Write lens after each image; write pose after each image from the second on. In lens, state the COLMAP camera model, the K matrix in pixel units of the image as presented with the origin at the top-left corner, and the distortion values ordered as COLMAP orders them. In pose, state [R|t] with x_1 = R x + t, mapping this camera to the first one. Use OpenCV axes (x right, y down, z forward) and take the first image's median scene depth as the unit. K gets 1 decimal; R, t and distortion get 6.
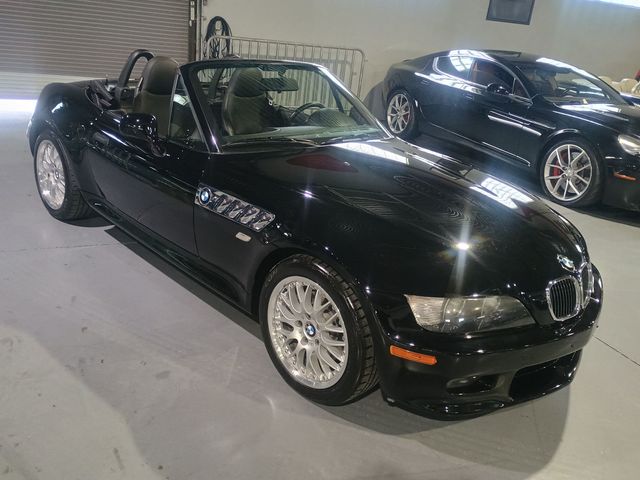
lens RADIAL K [[545.5, 0, 323.9], [0, 545.5, 238.9], [0, 0, 1]] dist [0.065261, -0.061134]
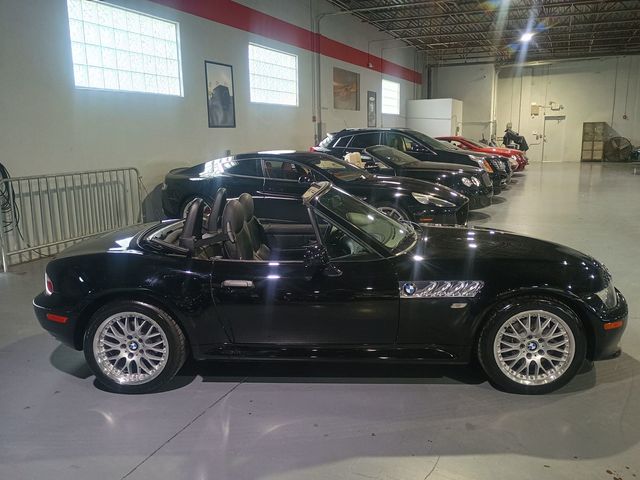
lens RADIAL K [[545.5, 0, 313.4], [0, 545.5, 239.7], [0, 0, 1]] dist [0.065261, -0.061134]
pose [[0.744421, -0.246469, 0.620556, -0.537073], [0.340088, 0.939752, -0.034724, -0.102463], [-0.574611, 0.236893, 0.783393, 0.046525]]
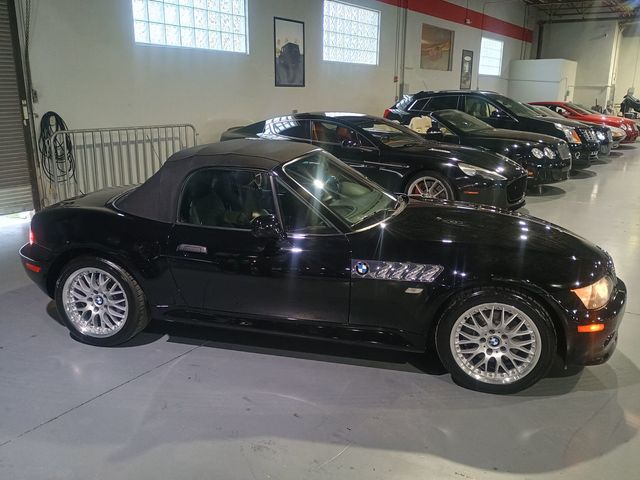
lens RADIAL K [[545.5, 0, 318.0], [0, 545.5, 240.0], [0, 0, 1]] dist [0.065261, -0.061134]
pose [[0.857337, -0.229644, 0.460693, -0.392050], [0.269683, 0.962698, -0.021991, -0.064961], [-0.438458, 0.143095, 0.887287, -0.014956]]
